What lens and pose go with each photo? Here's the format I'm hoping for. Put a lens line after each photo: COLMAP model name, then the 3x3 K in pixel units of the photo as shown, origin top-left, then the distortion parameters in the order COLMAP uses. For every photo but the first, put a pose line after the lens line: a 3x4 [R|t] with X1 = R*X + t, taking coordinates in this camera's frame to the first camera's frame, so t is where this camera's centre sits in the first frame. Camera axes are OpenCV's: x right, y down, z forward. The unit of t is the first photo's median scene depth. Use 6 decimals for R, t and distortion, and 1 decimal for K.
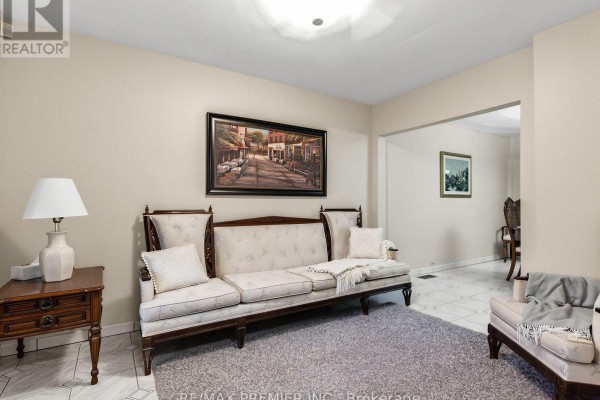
lens RADIAL K [[304.0, 0, 300.7], [0, 304.0, 198.7], [0, 0, 1]] dist [0.005741, 0.000135]
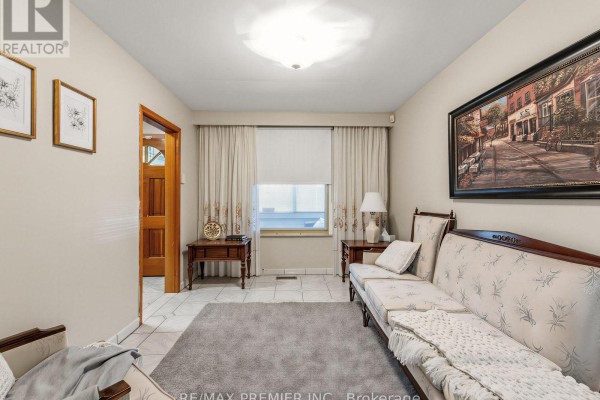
lens RADIAL K [[304.0, 0, 301.5], [0, 304.0, 201.3], [0, 0, 1]] dist [0.005741, 0.000135]
pose [[-0.538345, 0.001860, -0.842722, 0.668726], [0.003279, 0.999995, 0.000113, -0.007426], [0.842718, -0.002702, -0.538348, 1.001310]]
